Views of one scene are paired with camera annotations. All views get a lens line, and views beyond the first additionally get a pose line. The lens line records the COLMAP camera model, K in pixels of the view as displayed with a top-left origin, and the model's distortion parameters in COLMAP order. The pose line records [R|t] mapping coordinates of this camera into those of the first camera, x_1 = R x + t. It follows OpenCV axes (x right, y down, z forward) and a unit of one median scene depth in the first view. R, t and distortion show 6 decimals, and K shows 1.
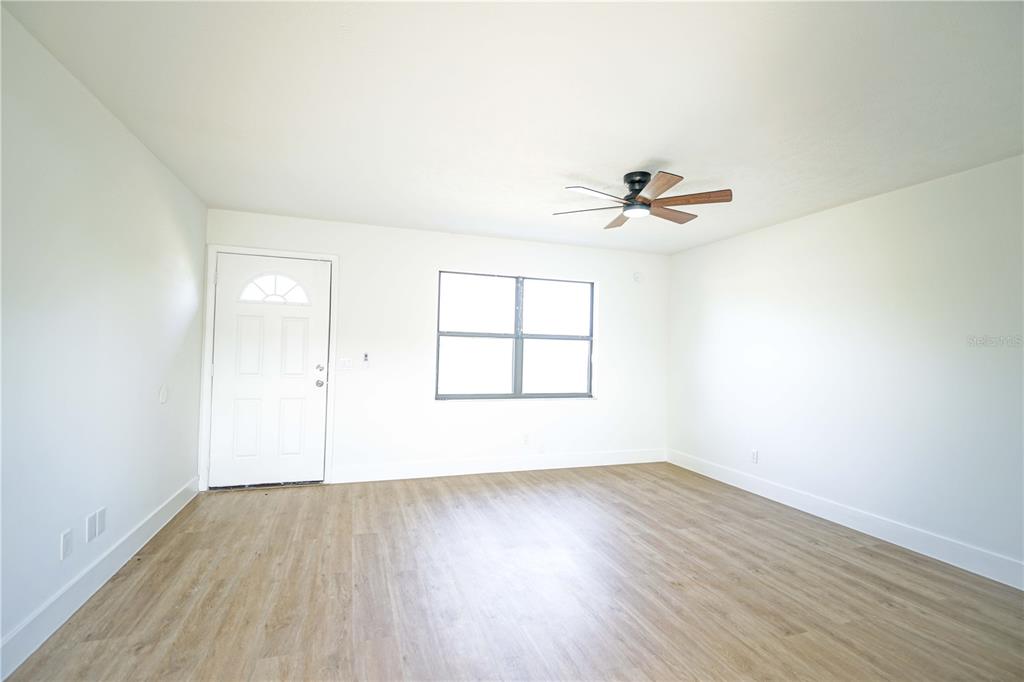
lens RADIAL K [[474.0, 0, 513.6], [0, 474.0, 345.8], [0, 0, 1]] dist [-0.002808, -0.001617]
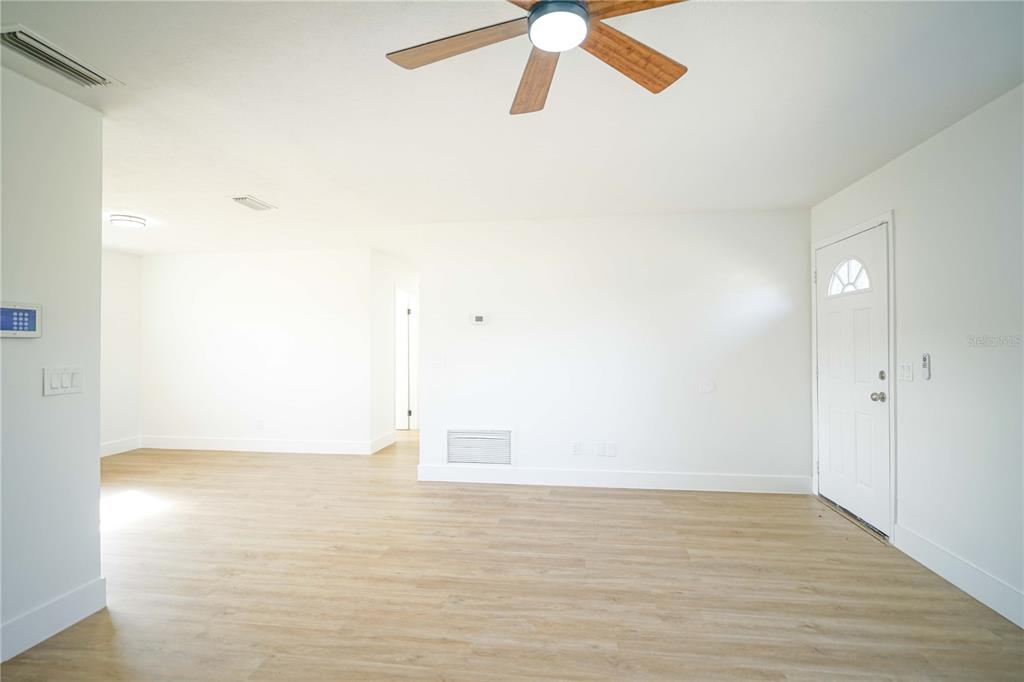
lens RADIAL K [[474.0, 0, 514.2], [0, 474.0, 341.2], [0, 0, 1]] dist [-0.002808, -0.001617]
pose [[-0.449920, -0.028896, -0.892601, 0.555975], [0.002174, 0.999438, -0.033451, 0.020636], [0.893066, -0.016991, -0.449605, 0.960536]]
